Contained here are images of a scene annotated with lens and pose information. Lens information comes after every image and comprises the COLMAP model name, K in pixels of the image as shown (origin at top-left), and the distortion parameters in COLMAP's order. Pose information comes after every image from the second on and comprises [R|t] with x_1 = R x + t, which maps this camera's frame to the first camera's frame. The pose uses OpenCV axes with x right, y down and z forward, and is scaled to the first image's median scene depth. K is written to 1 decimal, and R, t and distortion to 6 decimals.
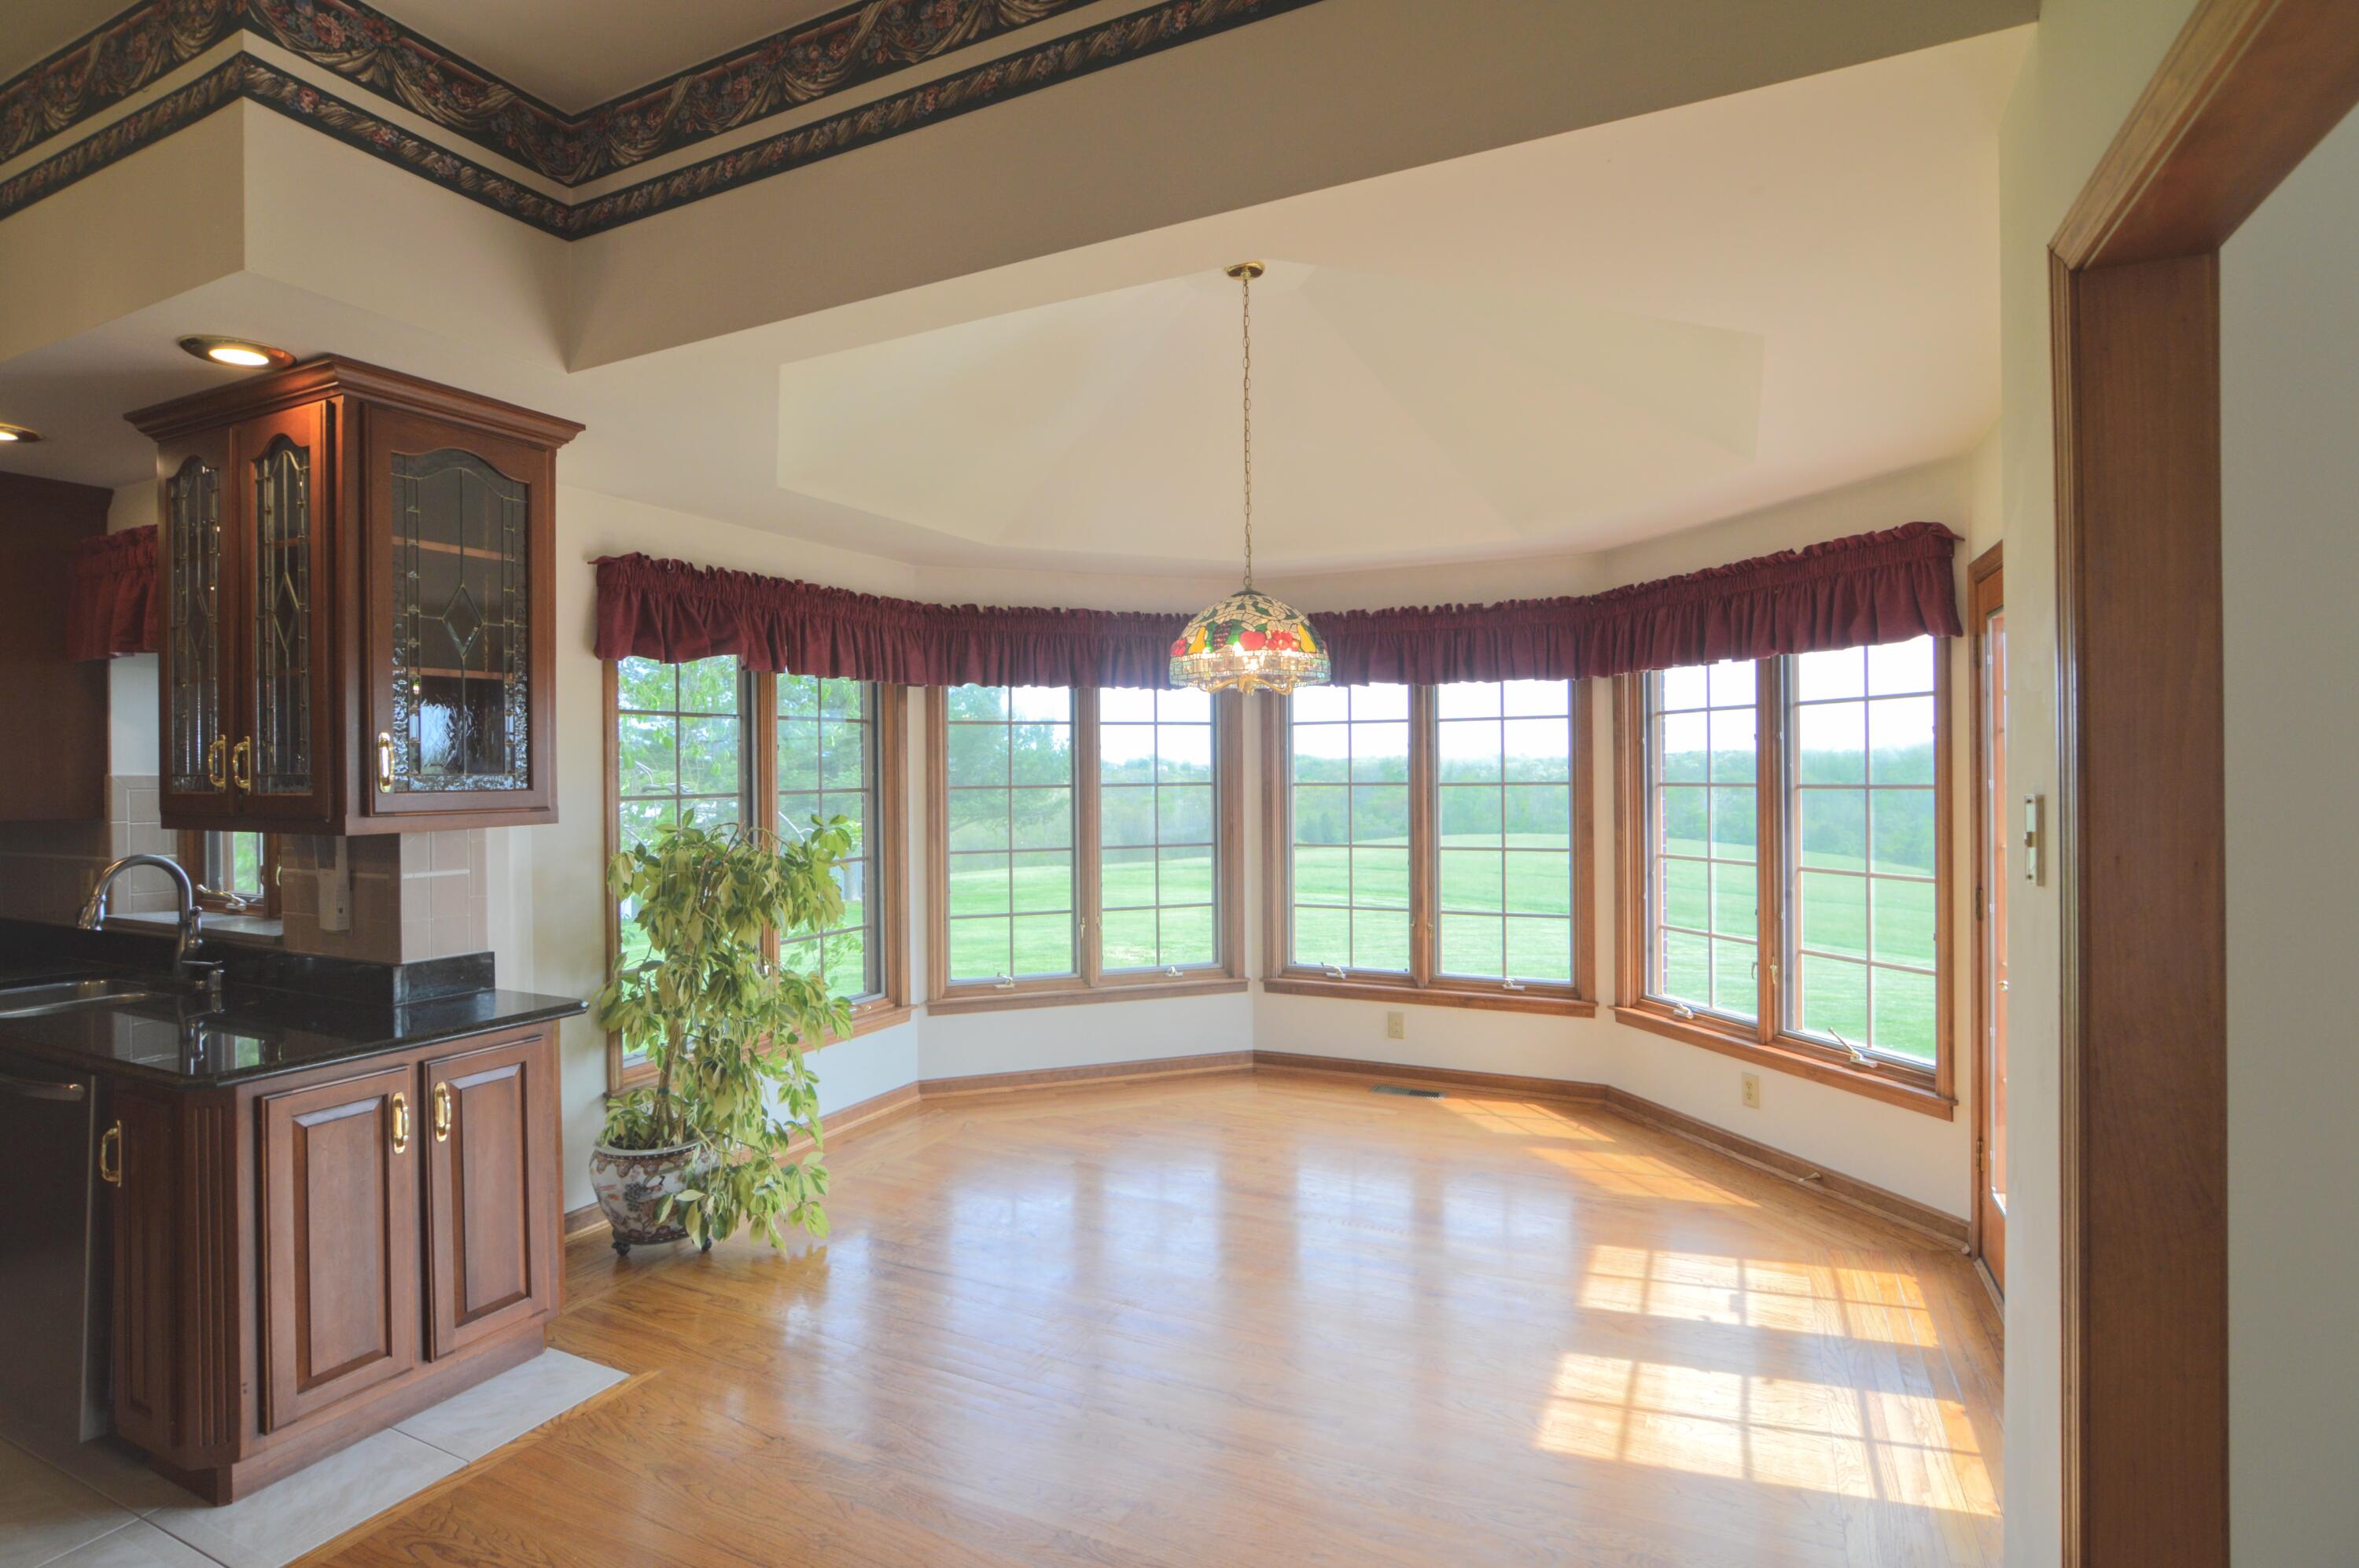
lens RADIAL K [[1171.4, 0, 1165.4], [0, 1171.4, 770.7], [0, 0, 1]] dist [-0.029633, 0.008933]
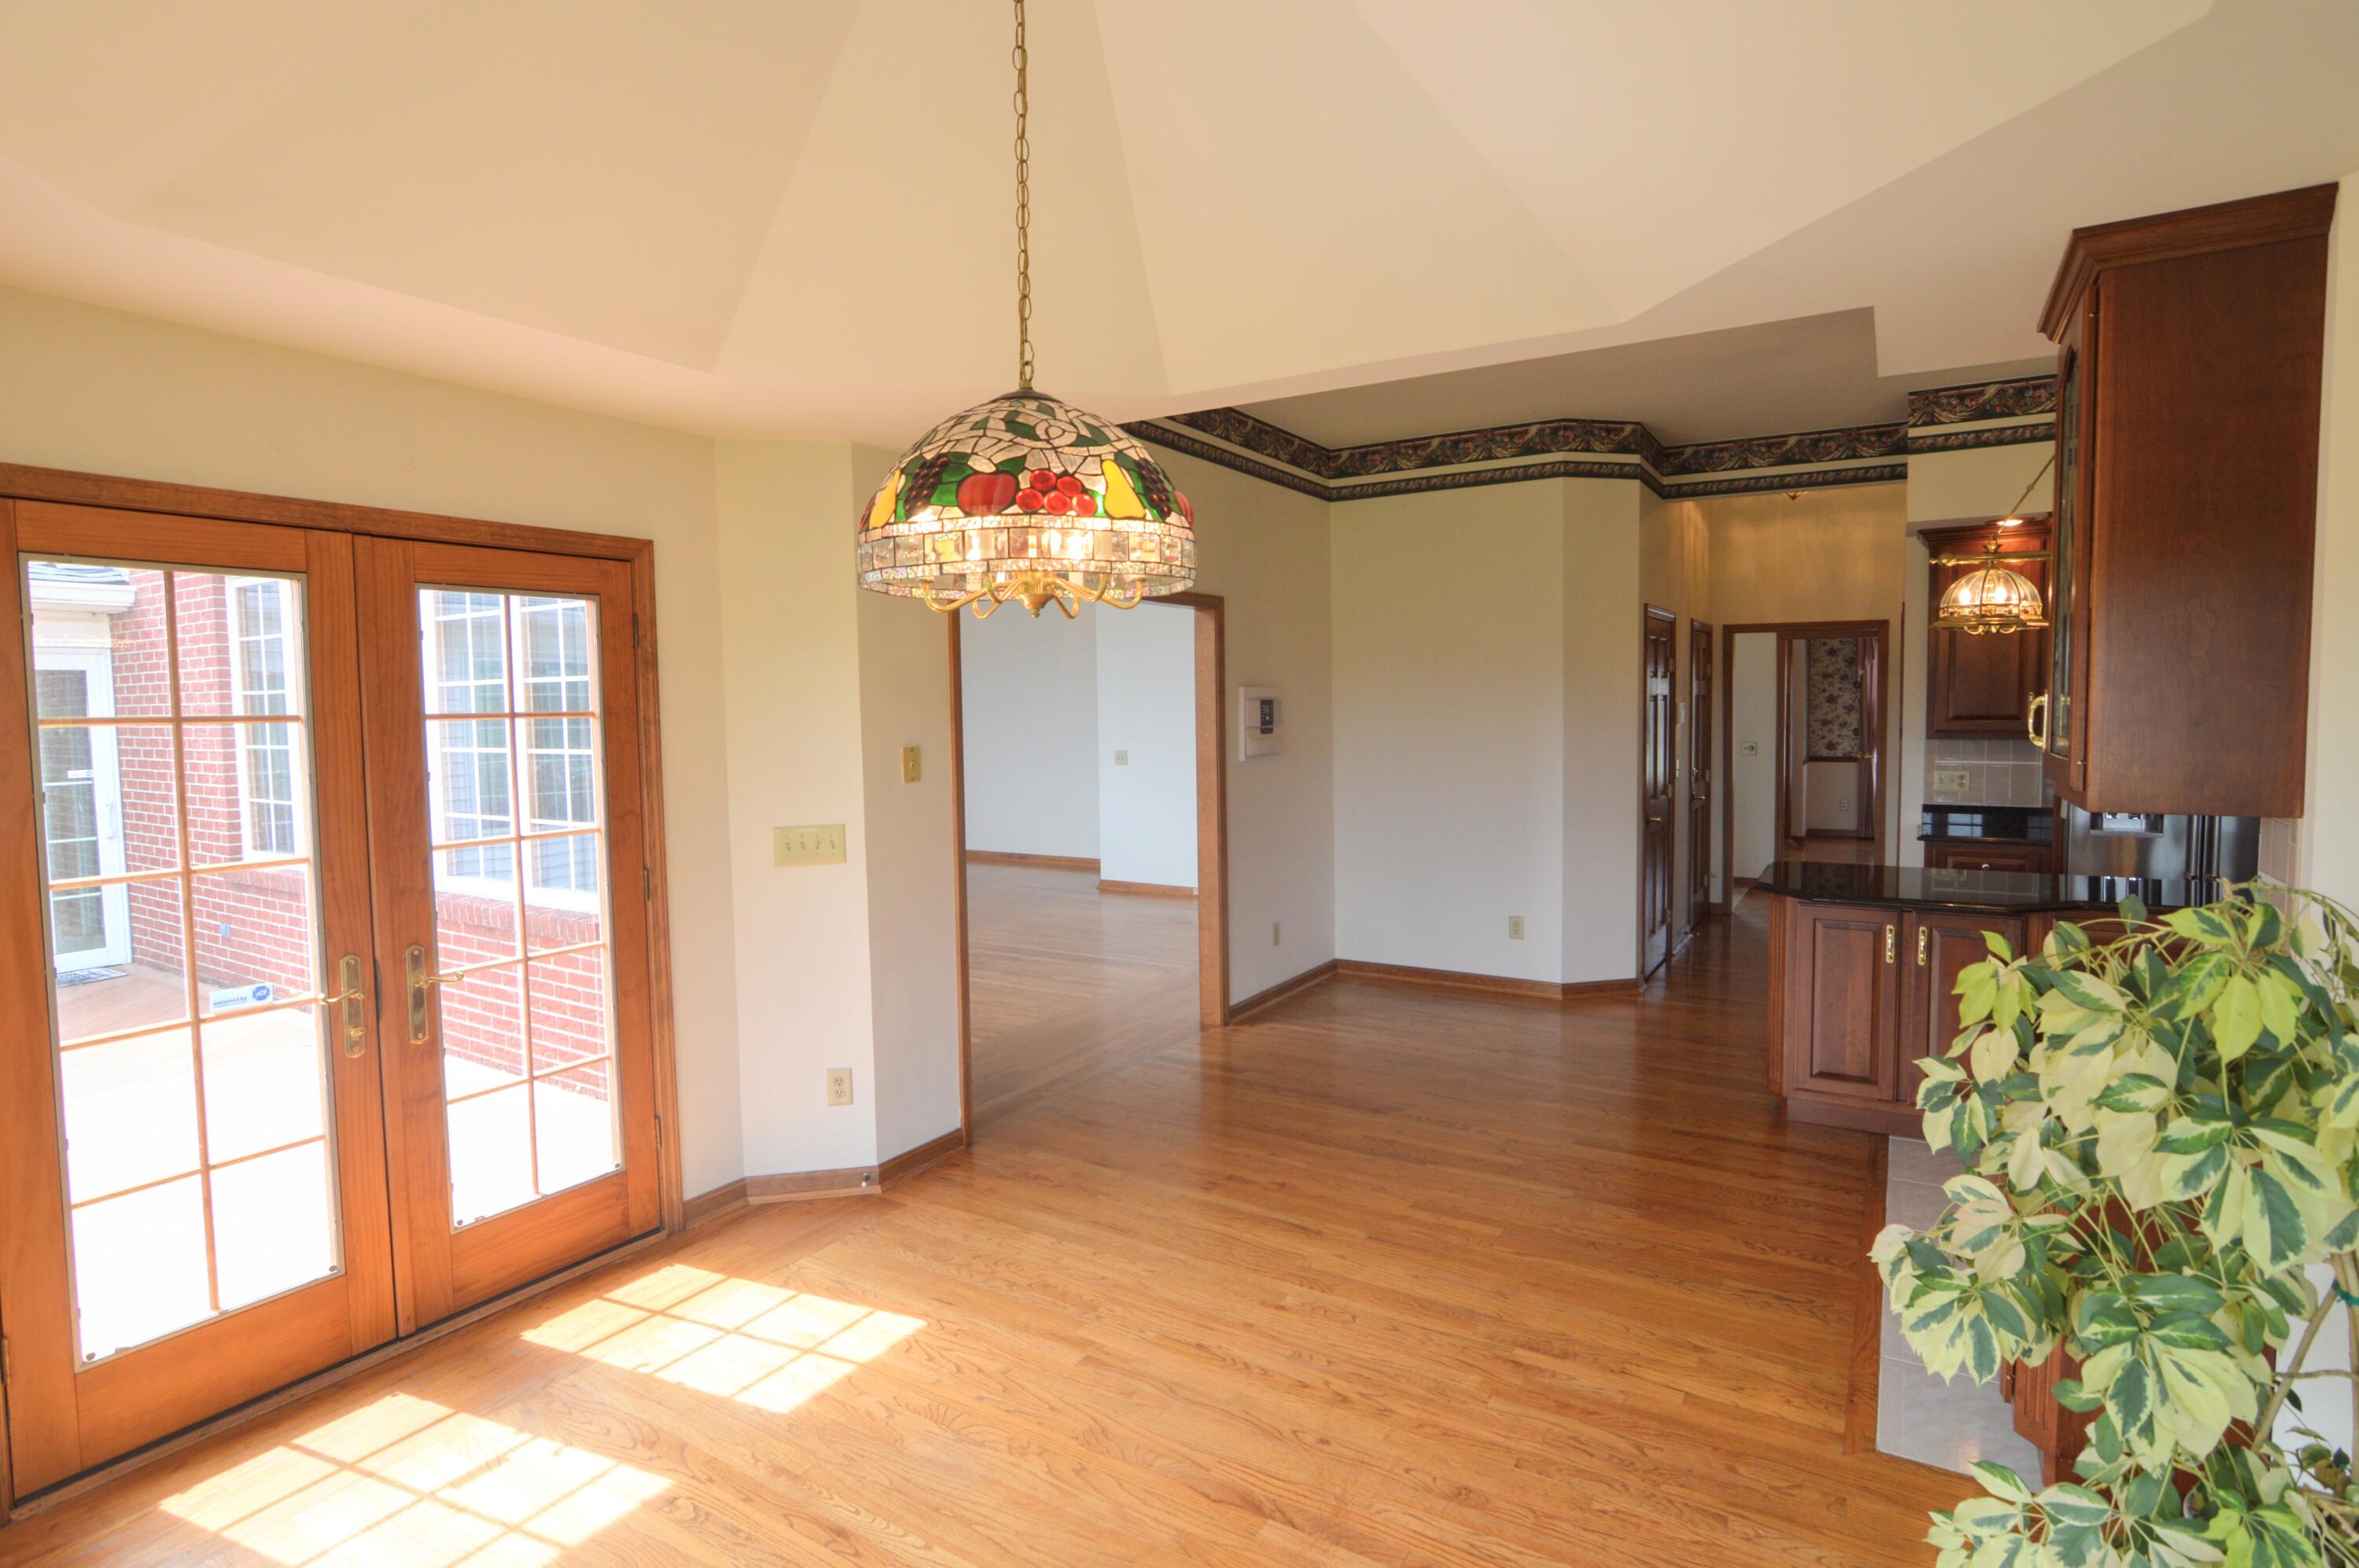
lens RADIAL K [[1182.5, 0, 1167.4], [0, 1182.5, 770.8], [0, 0, 1]] dist [-0.032846, 0.011509]
pose [[-0.994688, 0.017532, 0.101431, -0.028621], [0.023545, 0.998016, 0.058394, -0.022210], [-0.100206, 0.060472, -0.993127, 1.216619]]
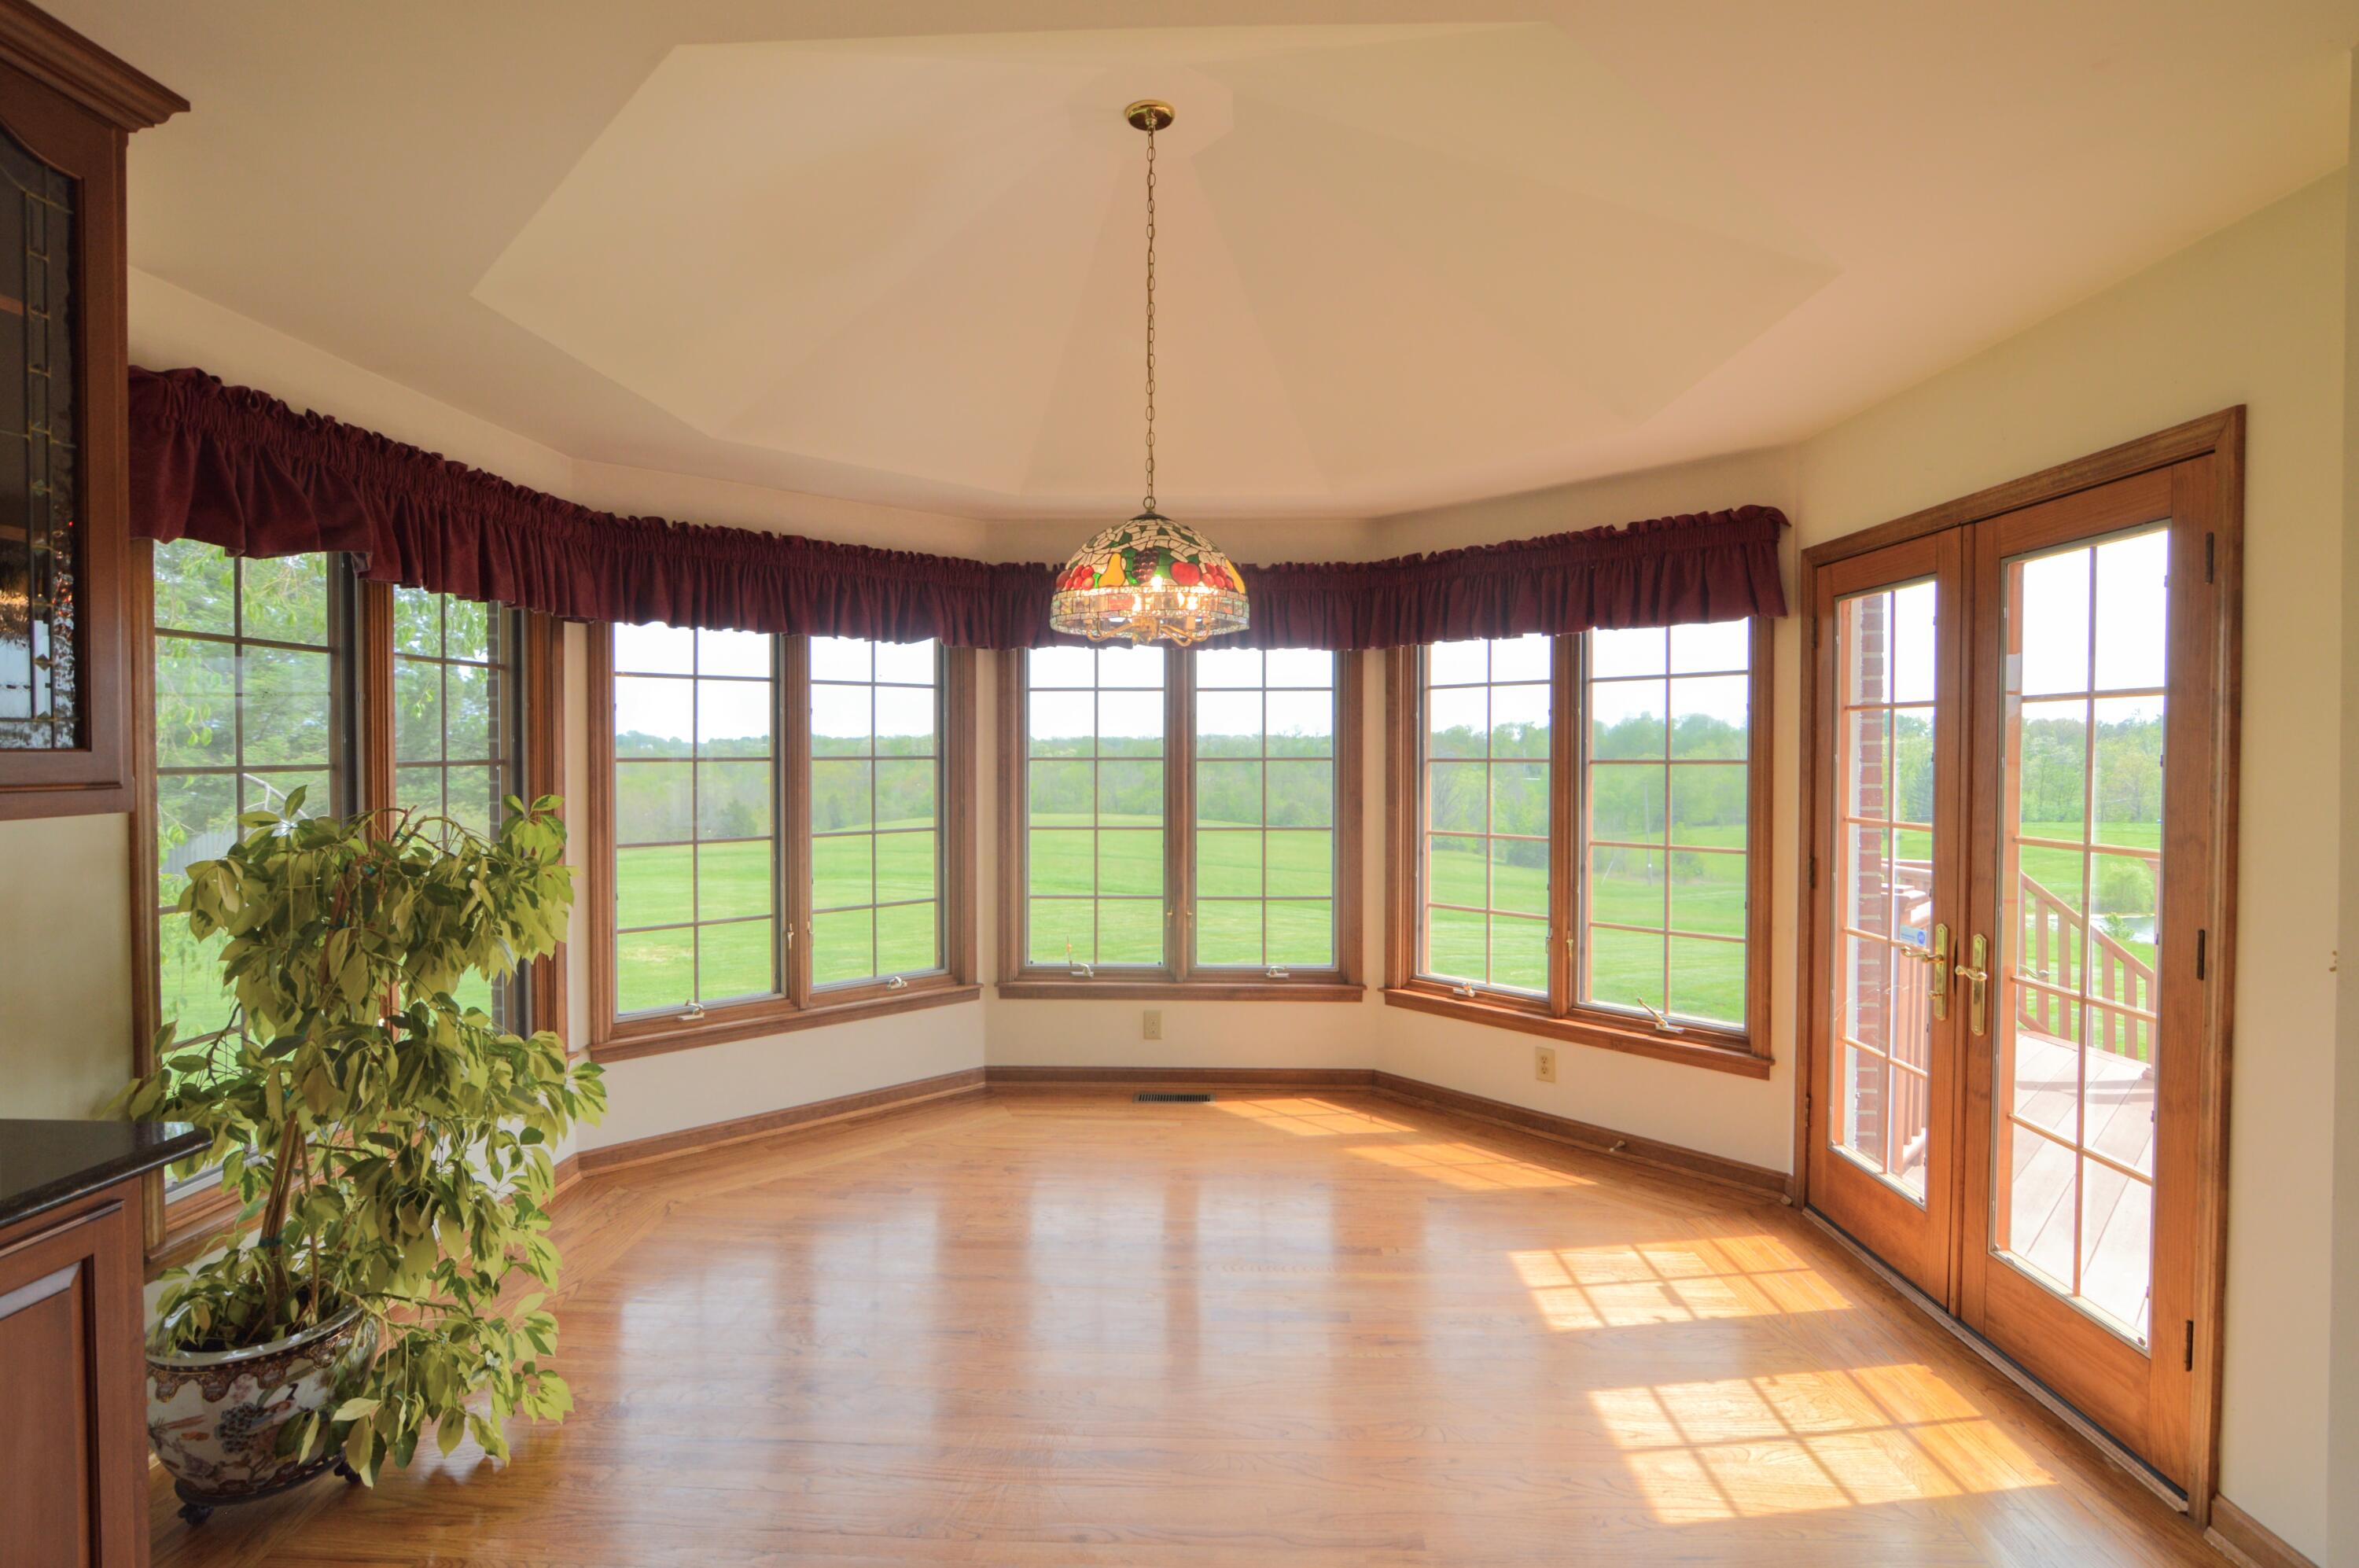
lens RADIAL K [[1182.5, 0, 1167.4], [0, 1182.5, 770.8], [0, 0, 1]] dist [-0.032846, 0.011509]
pose [[0.915129, 0.002072, 0.403155, -0.205369], [-0.008774, 0.999852, 0.014778, 0.009200], [-0.403065, -0.017061, 0.915012, 0.205883]]
